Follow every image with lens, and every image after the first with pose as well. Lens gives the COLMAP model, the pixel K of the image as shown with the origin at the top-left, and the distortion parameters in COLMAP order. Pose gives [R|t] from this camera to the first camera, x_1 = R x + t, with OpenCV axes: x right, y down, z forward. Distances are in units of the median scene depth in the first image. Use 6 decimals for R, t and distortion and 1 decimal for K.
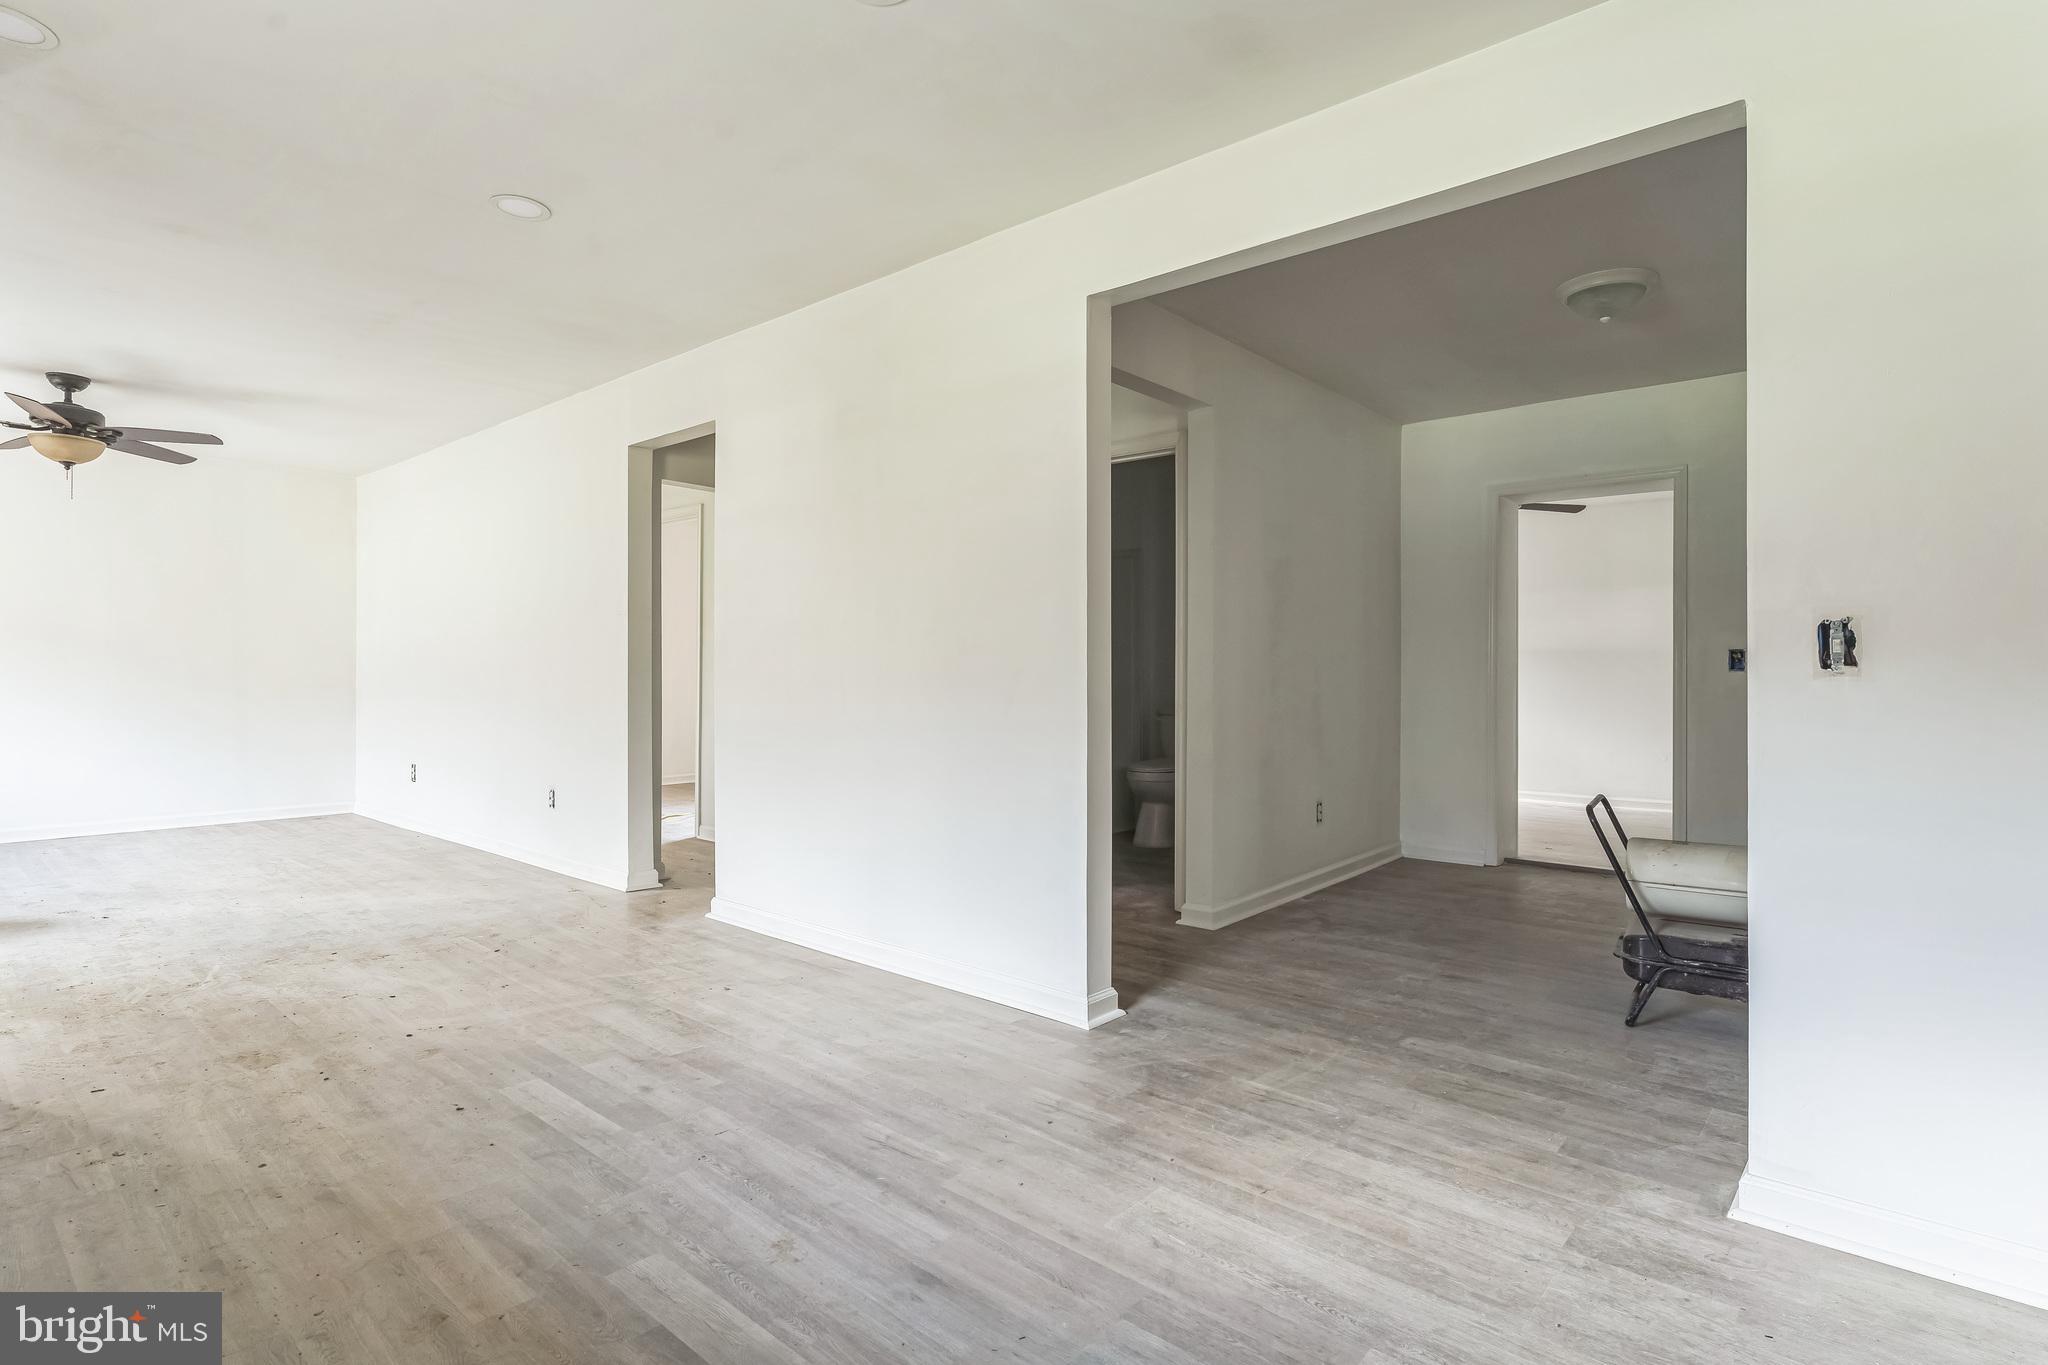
lens RADIAL K [[1014.1, 0, 1013.5], [0, 1014.1, 676.2], [0, 0, 1]] dist [-0.003656, -0.000478]
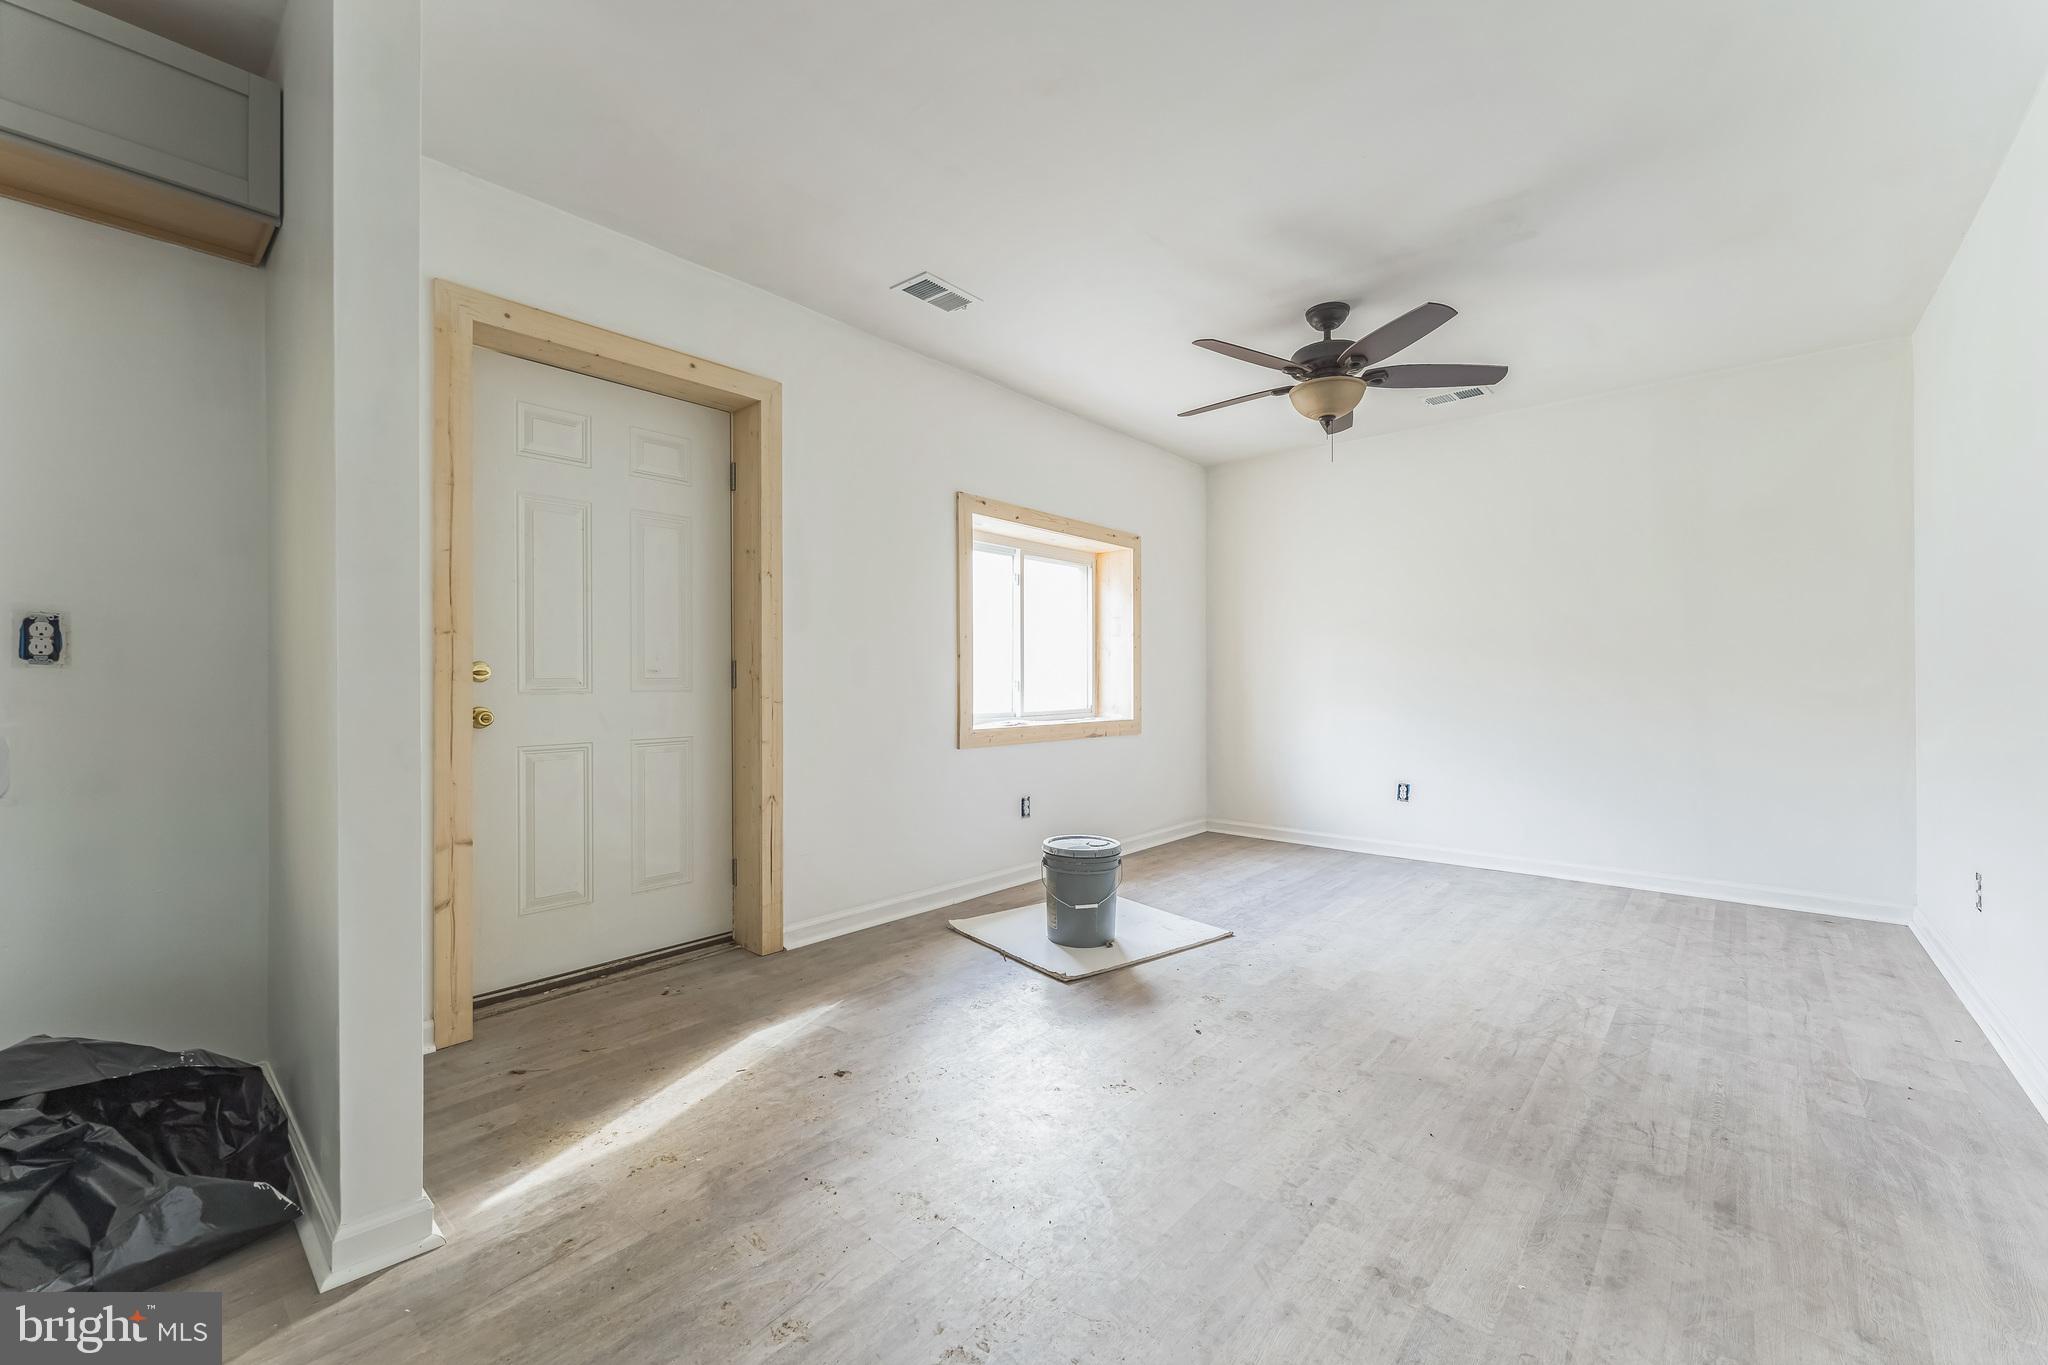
lens RADIAL K [[823.9, 0, 1016.2], [0, 823.9, 674.9], [0, 0, 1]] dist [0.000827, 0.000531]
pose [[-0.003487, -0.010664, -0.999937, -0.514776], [-0.000686, 0.999943, -0.010662, 0.001038], [0.999994, 0.000648, -0.003494, 1.367009]]
